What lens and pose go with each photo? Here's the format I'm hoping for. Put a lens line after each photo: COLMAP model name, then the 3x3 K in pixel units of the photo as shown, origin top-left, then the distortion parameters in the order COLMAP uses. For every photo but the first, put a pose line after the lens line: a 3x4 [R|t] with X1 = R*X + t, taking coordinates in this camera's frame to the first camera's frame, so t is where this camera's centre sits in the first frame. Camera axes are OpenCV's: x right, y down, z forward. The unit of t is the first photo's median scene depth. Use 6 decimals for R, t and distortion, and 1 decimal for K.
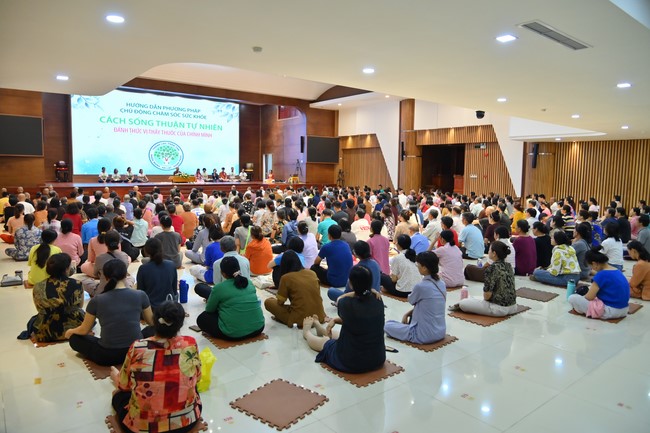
lens RADIAL K [[445.1, 0, 325.0], [0, 445.1, 216.5], [0, 0, 1]] dist [-0.039829, 0.000216]
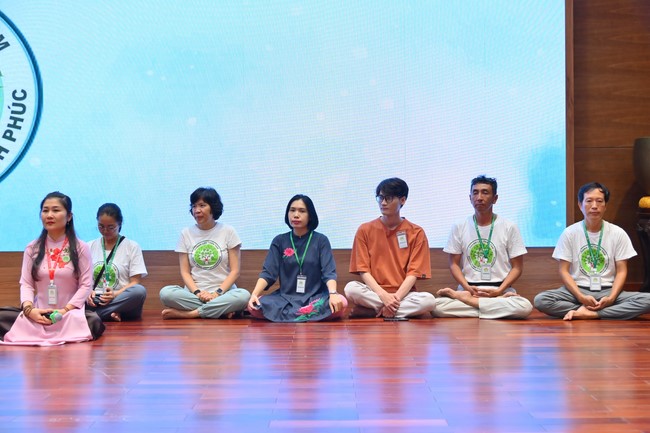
lens RADIAL K [[916.6, 0, 325.0], [0, 916.6, 216.5], [0, 0, 1]] dist [-0.014059, -0.017877]
pose [[0.776110, -0.017993, -0.630340, -0.109841], [-0.048884, 0.994868, -0.088587, -0.086977], [0.628699, 0.099567, 0.771248, 0.877959]]
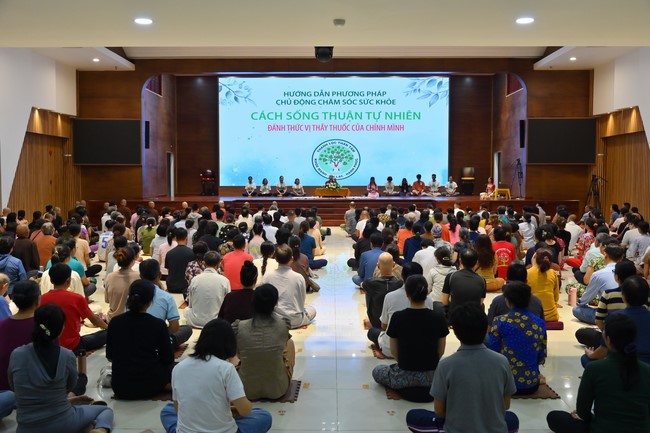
lens RADIAL K [[632.4, 0, 325.0], [0, 632.4, 216.5], [0, 0, 1]] dist [-0.026616, -0.004219]
pose [[0.776131, 0.024074, -0.630112, 0.277188], [-0.052205, 0.998294, -0.026161, -0.016811], [0.628407, 0.053199, 0.776063, 0.193344]]
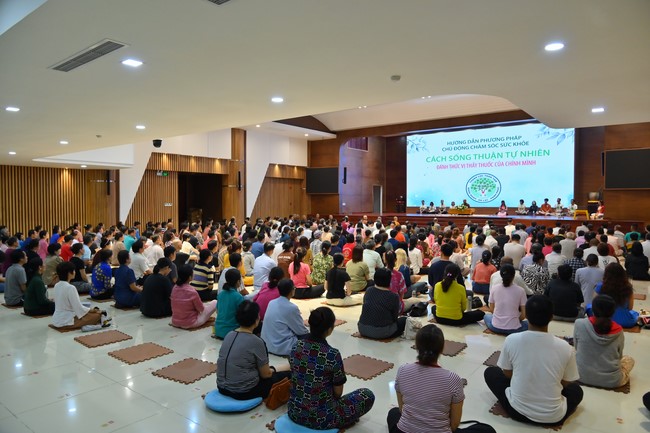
lens RADIAL K [[445.1, 0, 325.0], [0, 445.1, 216.5], [0, 0, 1]] dist [-0.039829, 0.000216]
pose [[0.238645, 0.017456, -0.970950, 0.519776], [-0.093272, 0.995628, -0.005026, -0.035312], [0.966617, 0.091762, 0.239230, 0.422653]]
